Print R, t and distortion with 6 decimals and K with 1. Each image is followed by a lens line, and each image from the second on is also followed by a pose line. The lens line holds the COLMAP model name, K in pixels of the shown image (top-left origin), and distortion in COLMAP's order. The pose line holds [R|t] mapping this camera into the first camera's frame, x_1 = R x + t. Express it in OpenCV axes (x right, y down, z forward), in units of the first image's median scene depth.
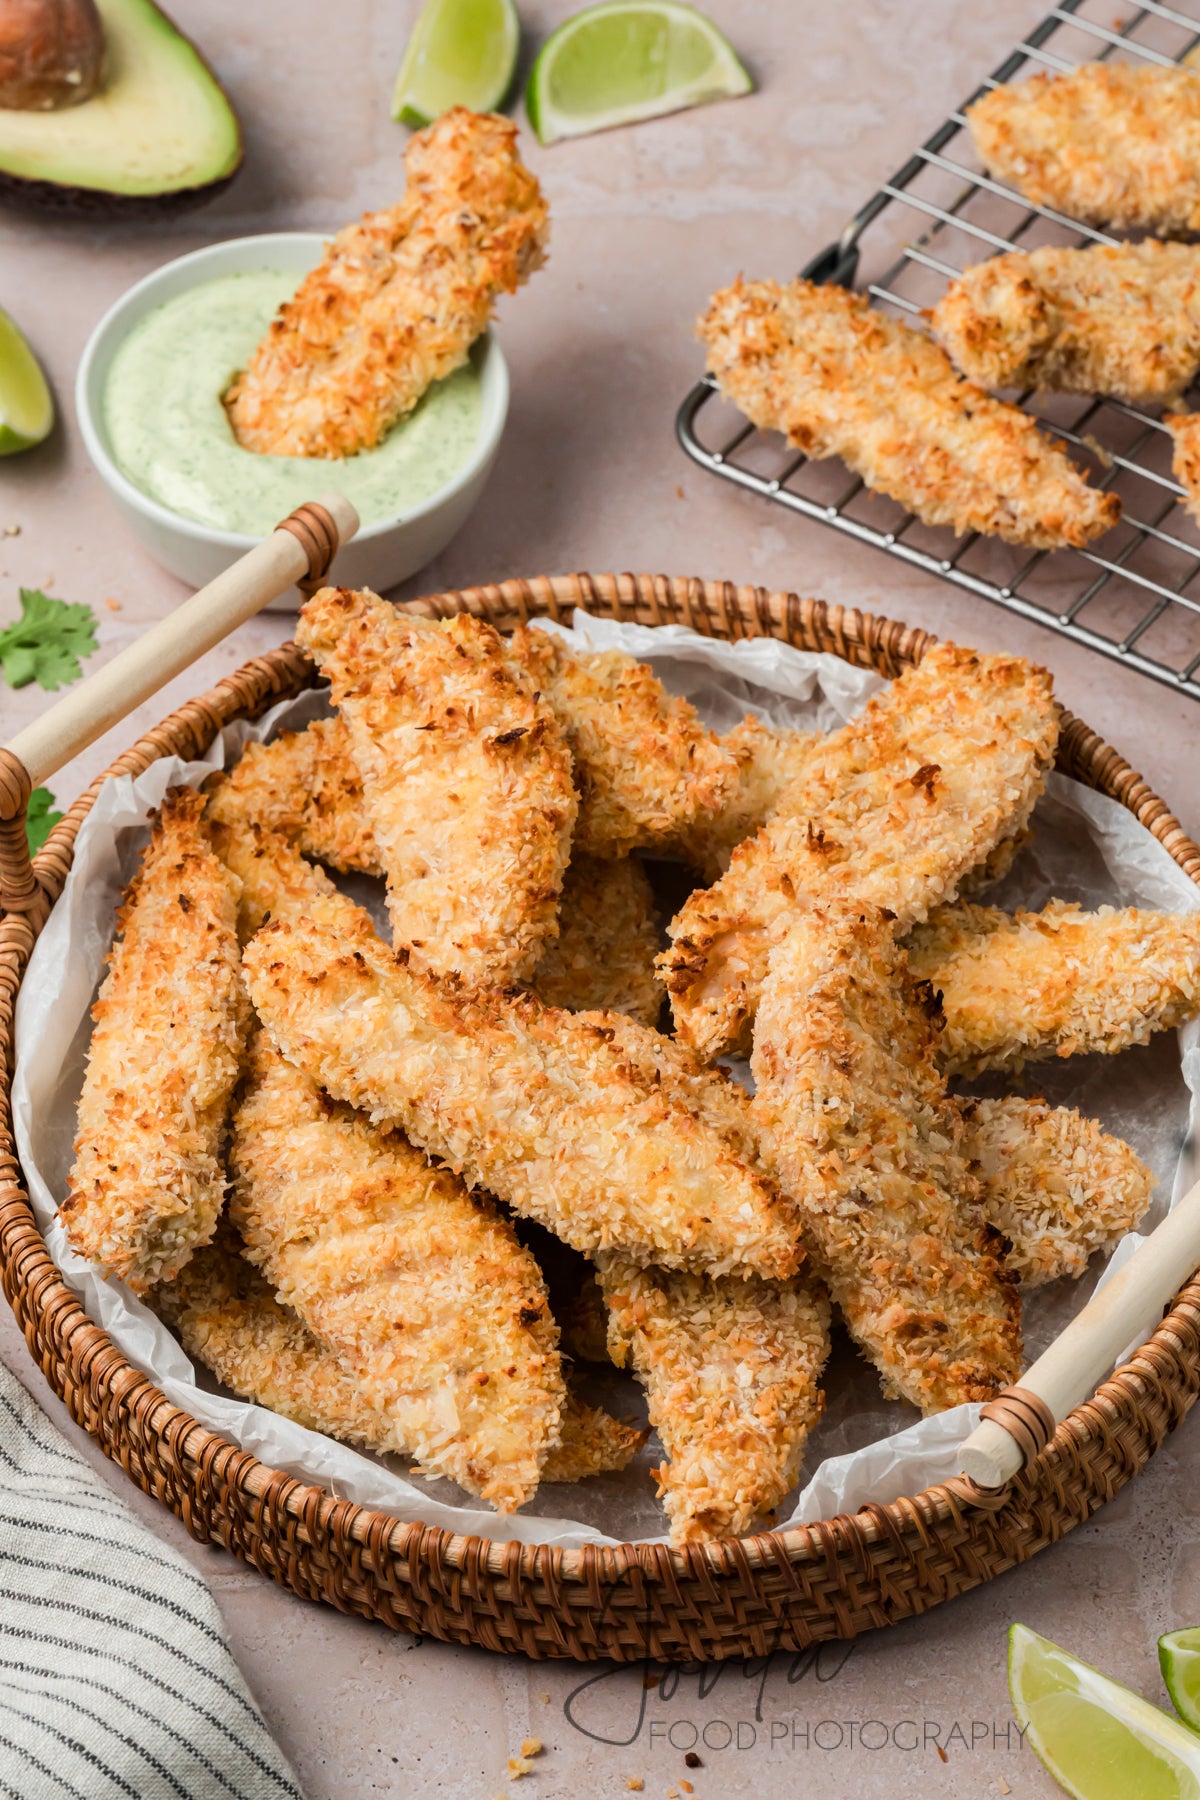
lens RADIAL K [[7183.7, 0, 600.0], [0, 7183.7, 900.0], [0, 0, 1]] dist [0.122307, -5.999748]
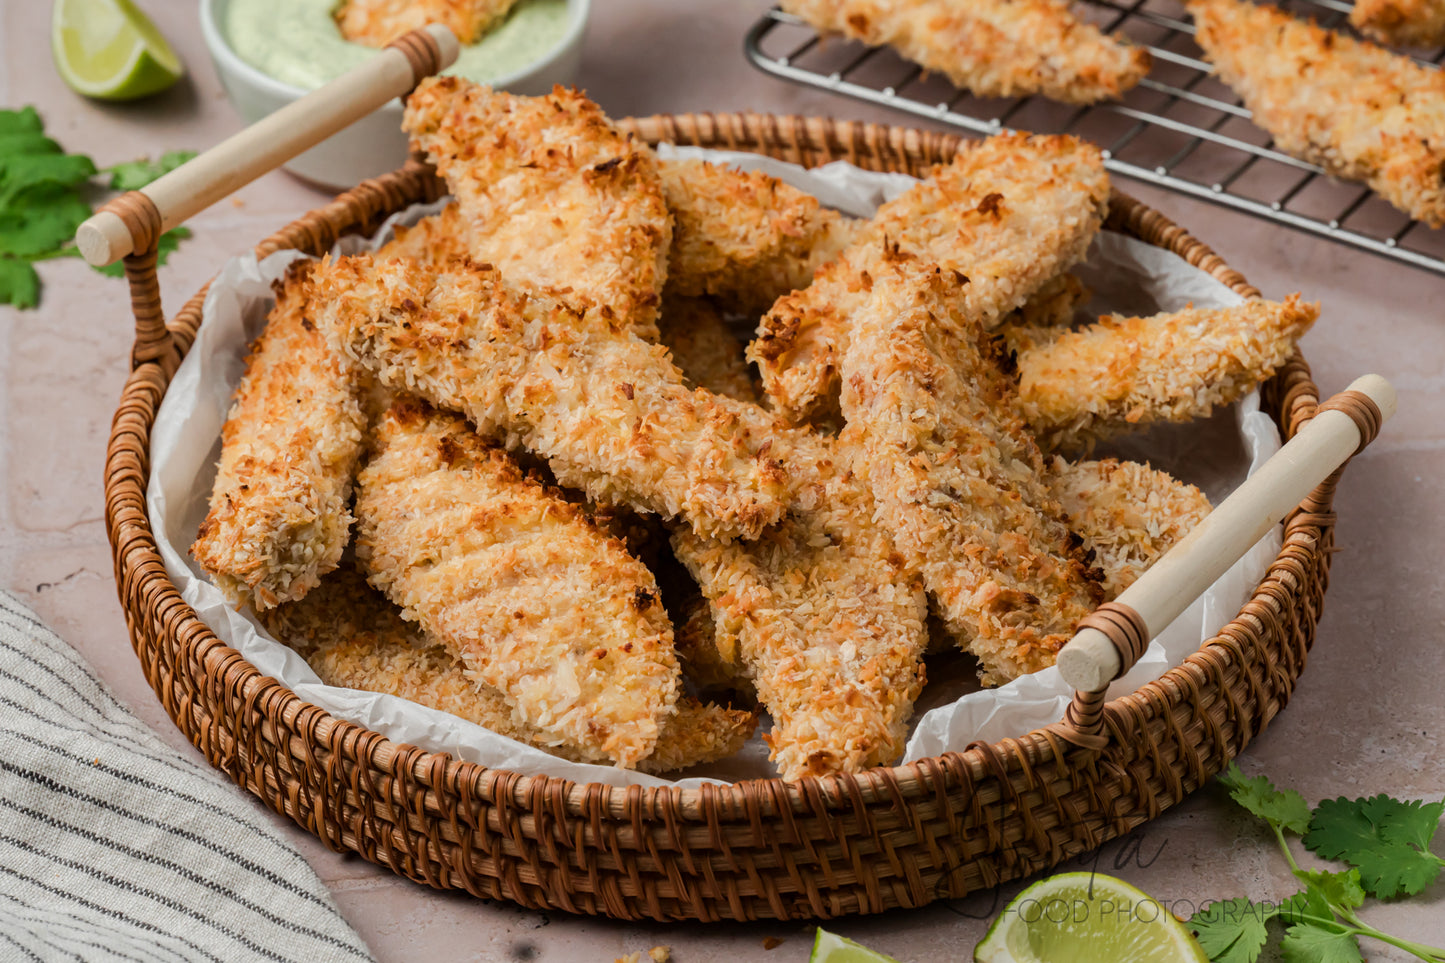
lens RADIAL K [[5766.9, 0, 722.5], [0, 5766.9, 481.5], [0, 0, 1]] dist [0.122307, -5.999748]
pose [[0.999246, -0.035048, 0.016722, -0.011382], [0.038097, 0.968193, -0.247286, 0.248167], [-0.007523, 0.247737, 0.968798, 0.177116]]
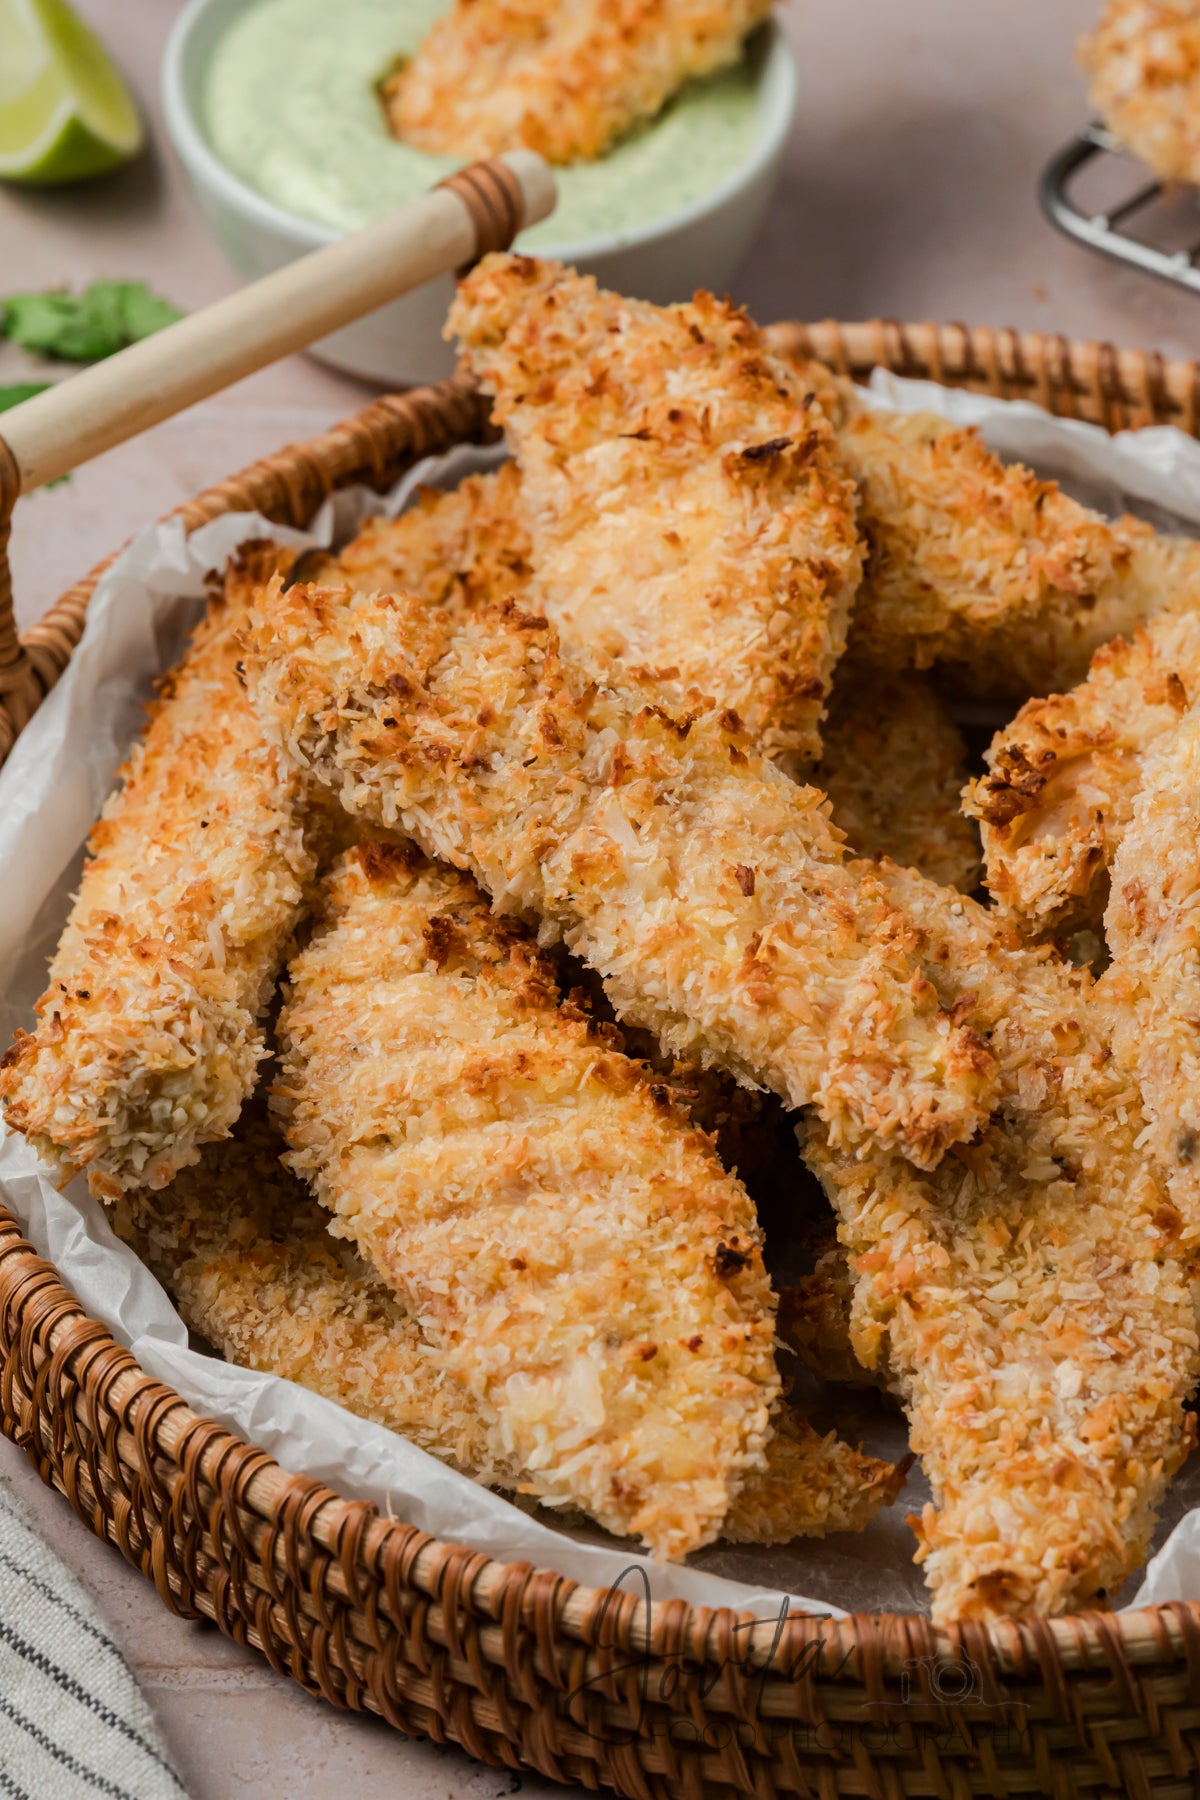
lens RADIAL K [[7183.7, 0, 600.0], [0, 7183.7, 900.0], [0, 0, 1]] dist [0.122307, -5.999748]
pose [[0.996863, 0.058353, -0.053465, 0.010535], [-0.065704, 0.986793, -0.148060, 0.118834], [0.044120, 0.151108, 0.987532, 0.379814]]
